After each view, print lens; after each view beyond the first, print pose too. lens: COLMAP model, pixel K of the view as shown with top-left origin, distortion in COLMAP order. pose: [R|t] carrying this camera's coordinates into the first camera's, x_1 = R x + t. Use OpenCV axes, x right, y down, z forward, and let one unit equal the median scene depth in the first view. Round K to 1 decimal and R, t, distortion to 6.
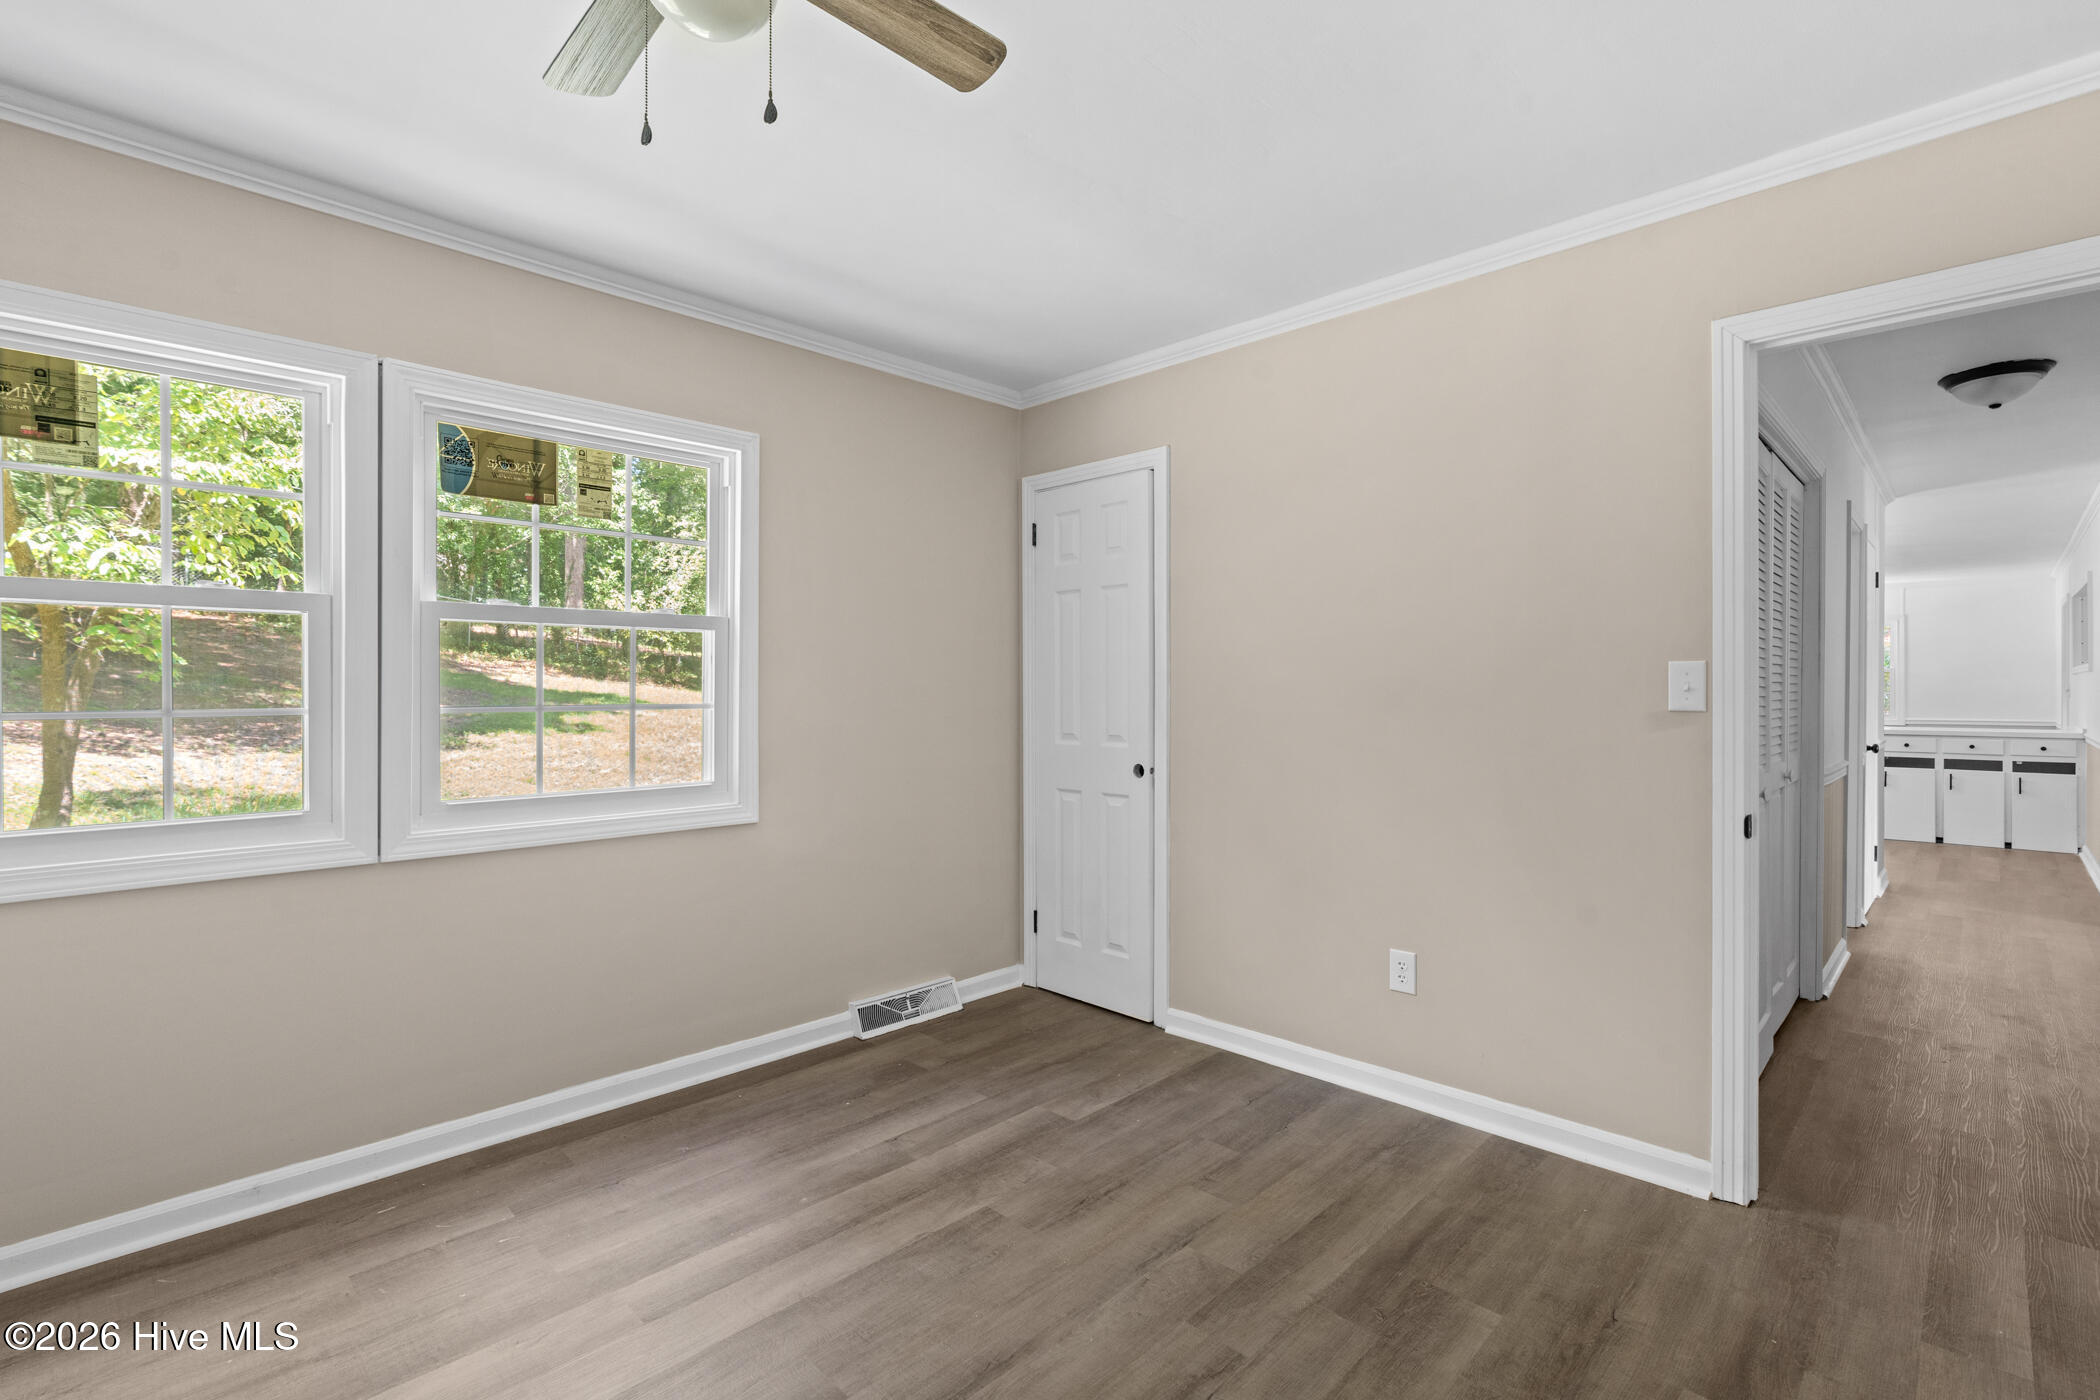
lens RADIAL K [[954.3, 0, 1060.4], [0, 954.3, 694.5], [0, 0, 1]] dist [-0.013818, 0.005875]
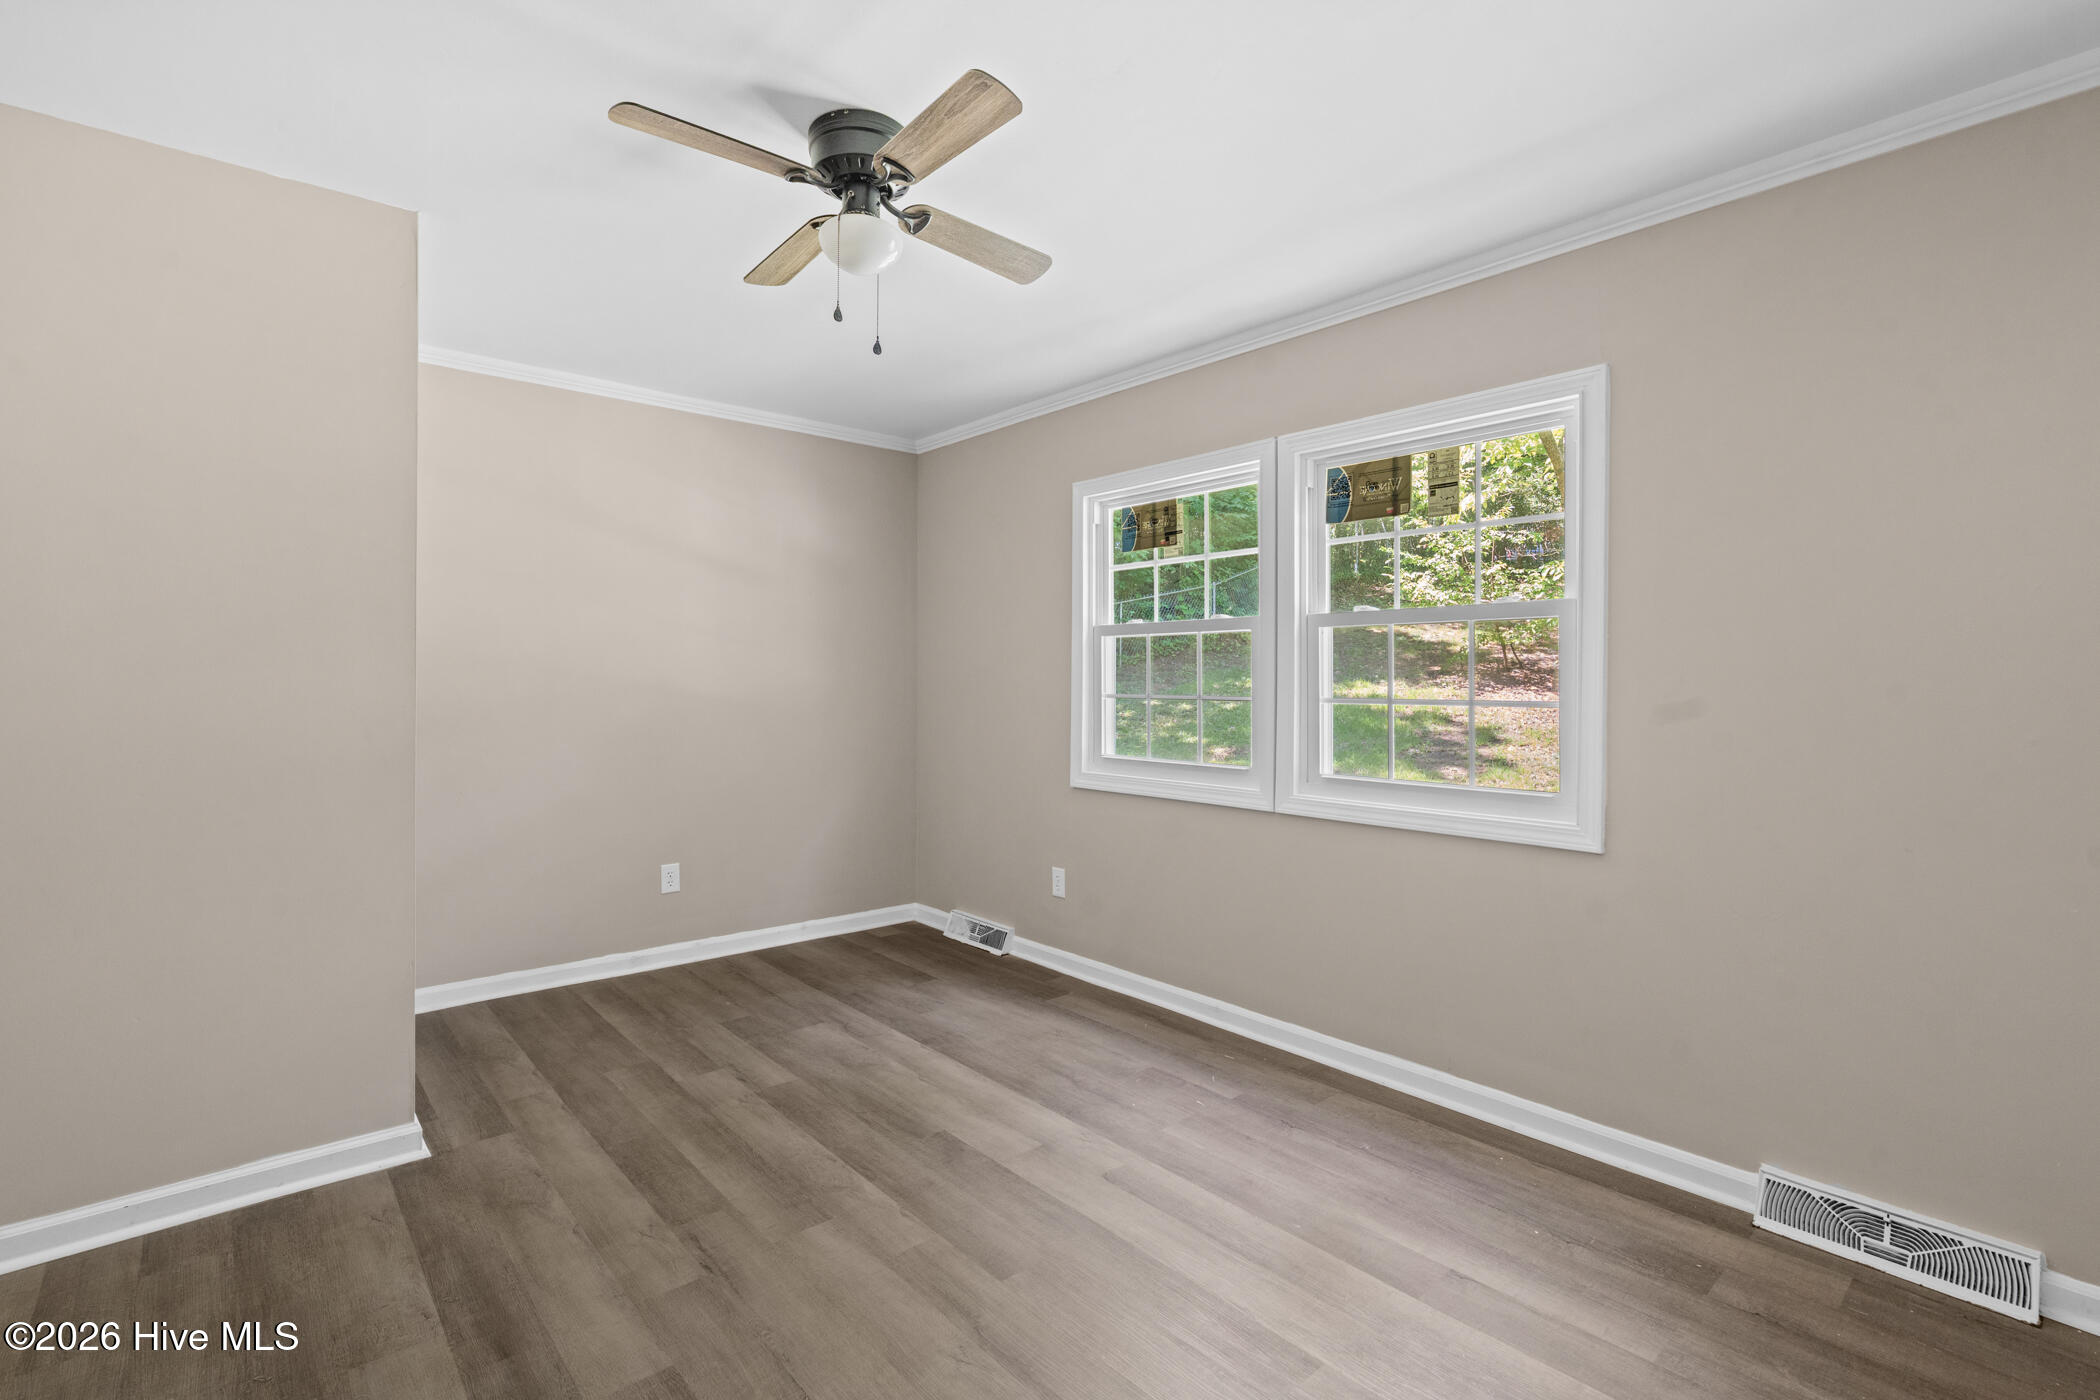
lens RADIAL K [[979.1, 0, 1084.7], [0, 979.1, 680.3], [0, 0, 1]] dist [0.000863, 0.000420]
pose [[-0.066939, 0.000877, -0.997757, 0.615333], [-0.009355, 0.999955, 0.001507, -0.008181], [0.997713, 0.009435, -0.066928, 0.731654]]
